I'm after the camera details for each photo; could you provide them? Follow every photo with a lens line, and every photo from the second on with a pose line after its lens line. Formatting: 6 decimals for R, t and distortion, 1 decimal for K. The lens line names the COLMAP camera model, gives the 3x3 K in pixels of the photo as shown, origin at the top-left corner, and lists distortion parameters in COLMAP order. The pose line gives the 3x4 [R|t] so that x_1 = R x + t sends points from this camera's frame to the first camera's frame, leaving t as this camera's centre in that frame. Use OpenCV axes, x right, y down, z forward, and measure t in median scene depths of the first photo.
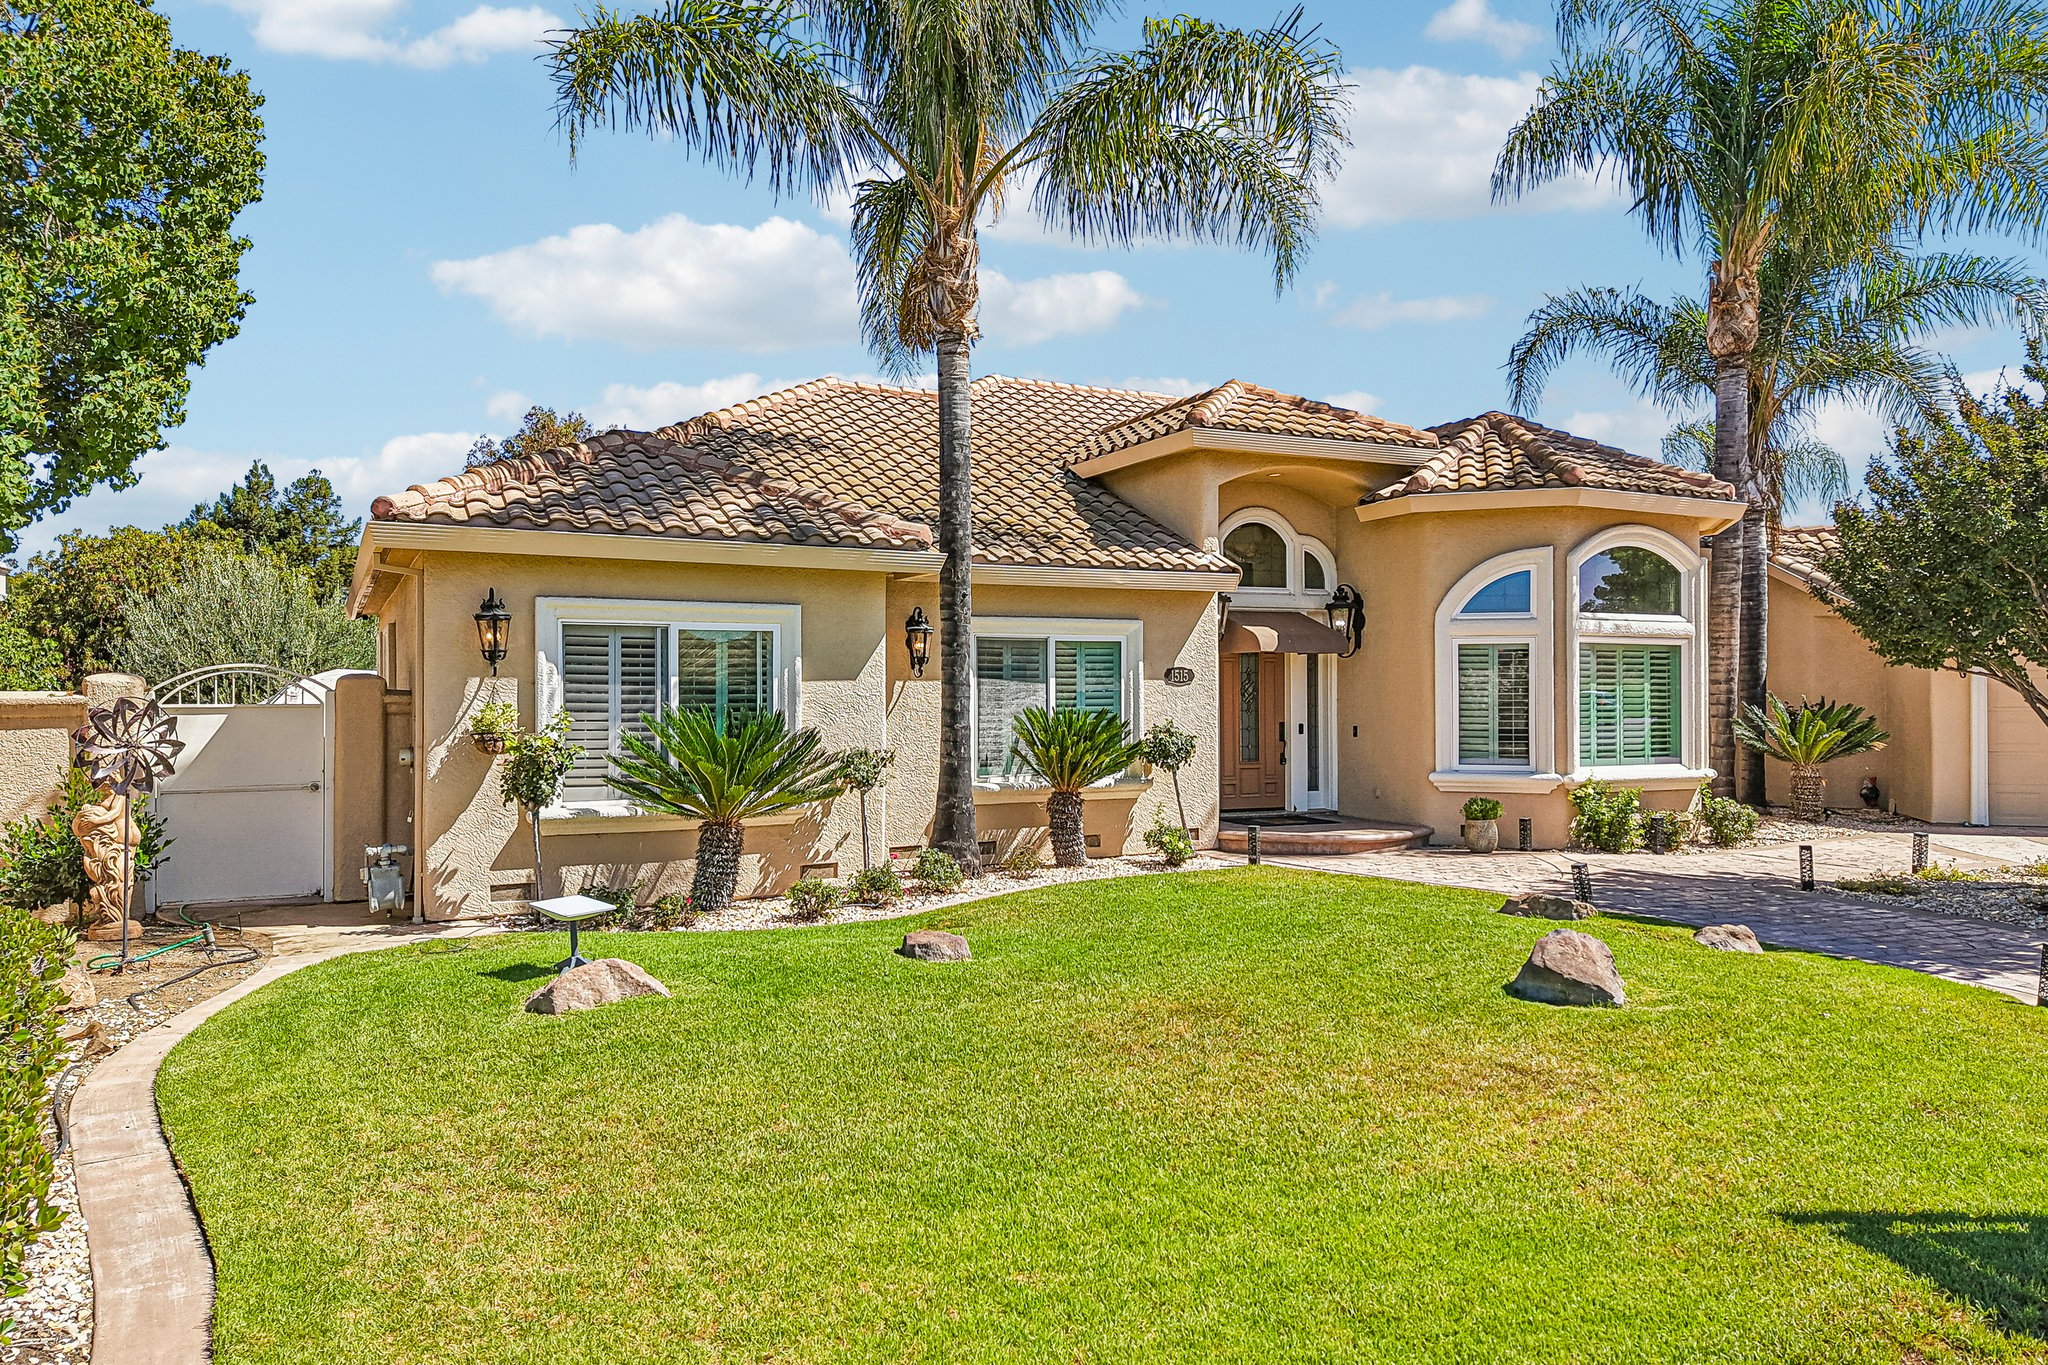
lens RADIAL K [[1382.0, 0, 1024.0], [0, 1382.0, 682.5], [0, 0, 1]] dist [0.072866, -0.103654]
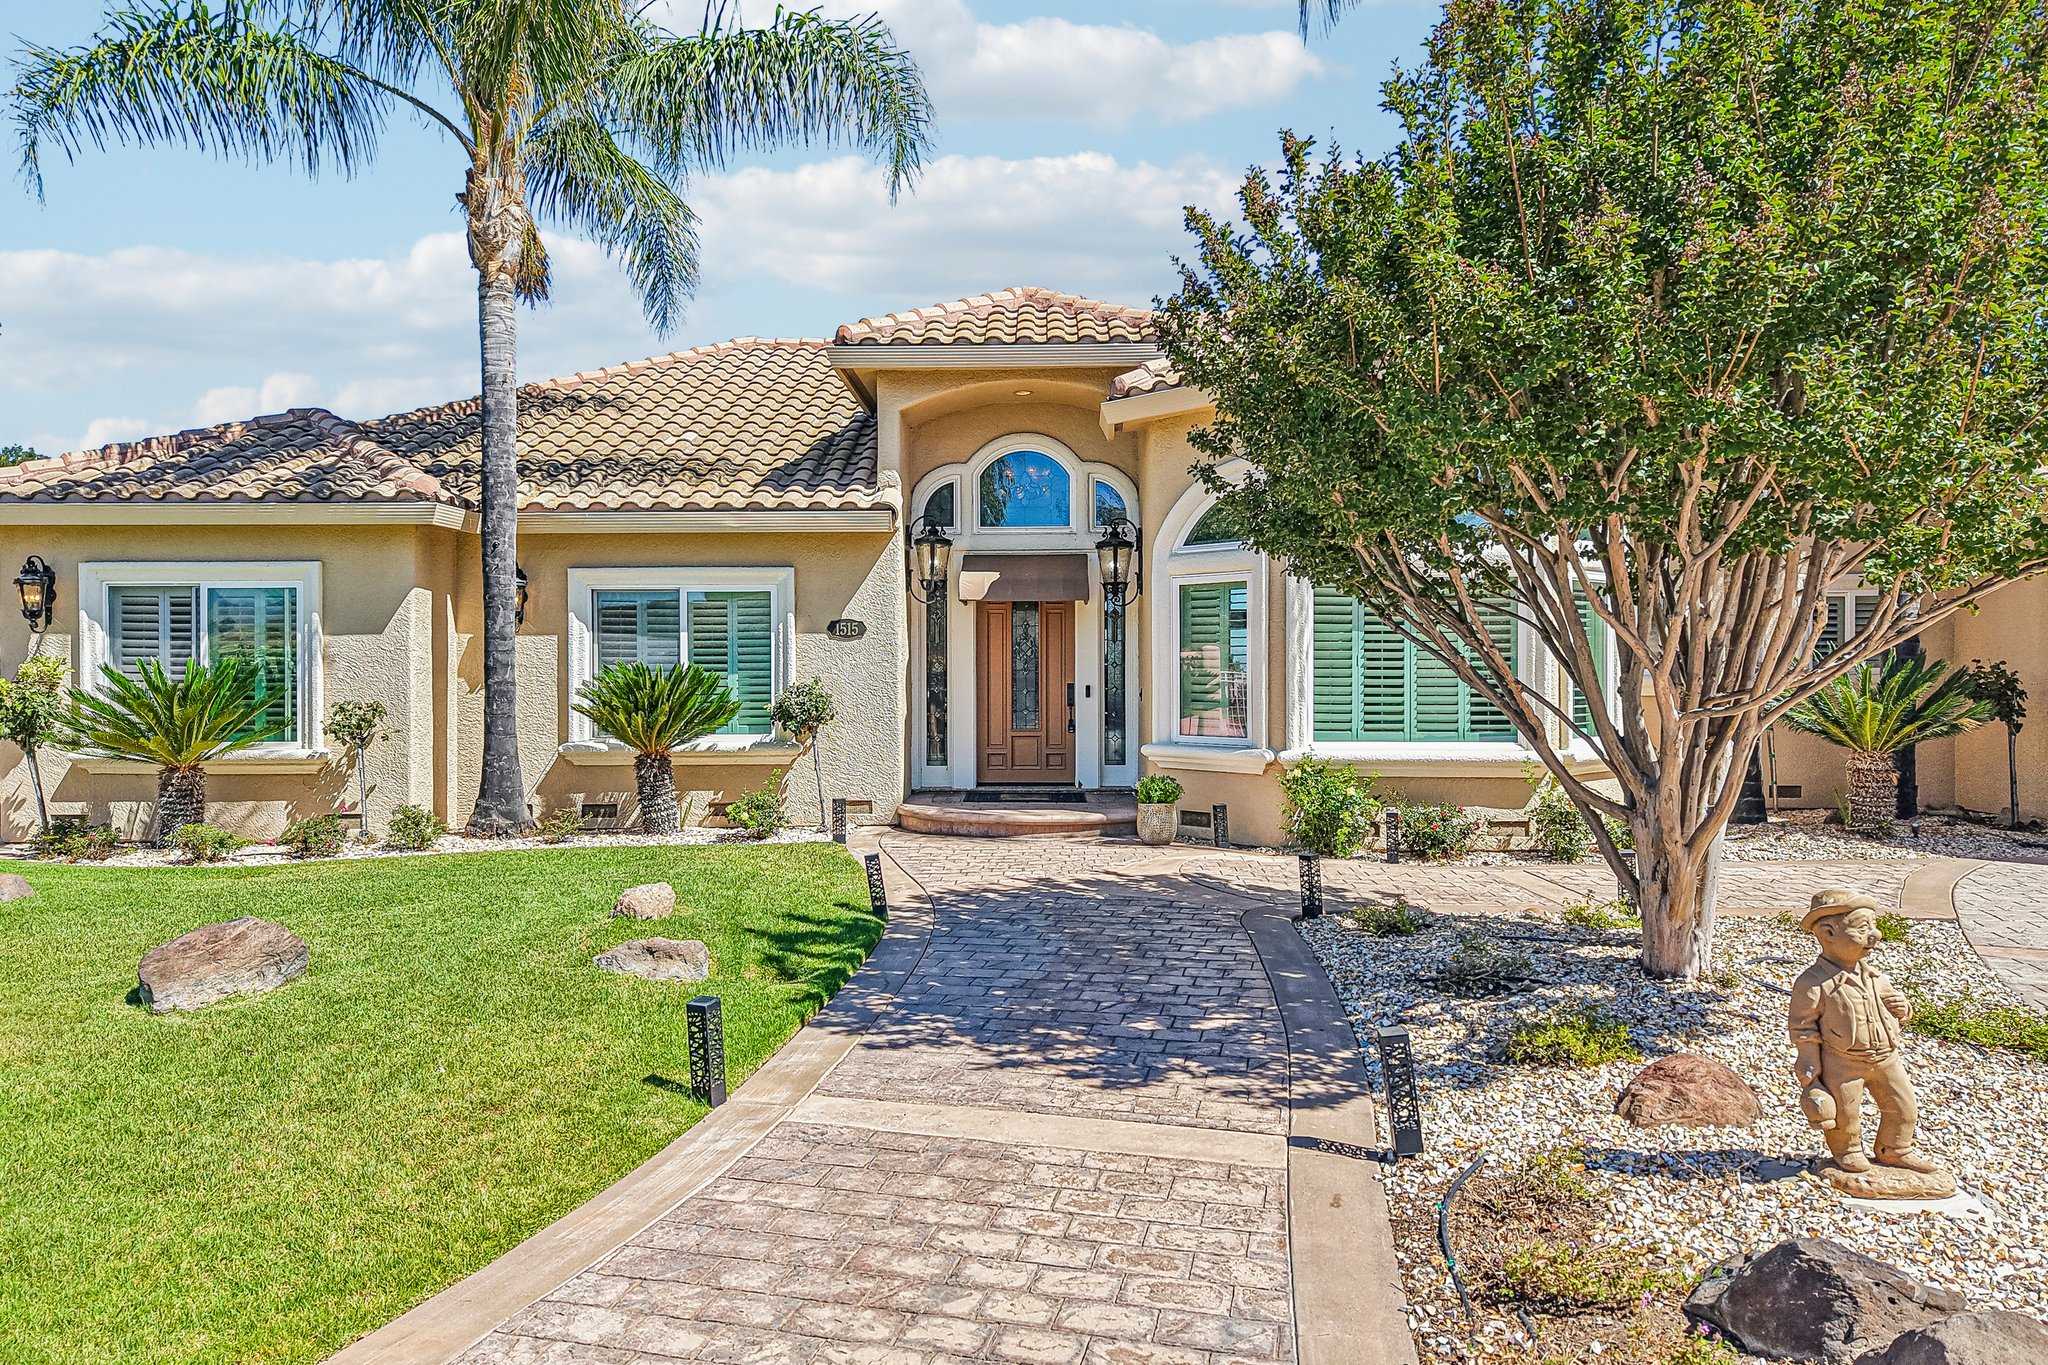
lens RADIAL K [[1401.2, 0, 1024.0], [0, 1401.2, 682.5], [0, 0, 1]] dist [0.001597, -0.002658]
pose [[0.885737, 0.007200, -0.464131, 0.742639], [0.003200, 0.999761, 0.021617, 0.012115], [0.464176, -0.020633, 0.885503, 0.301072]]
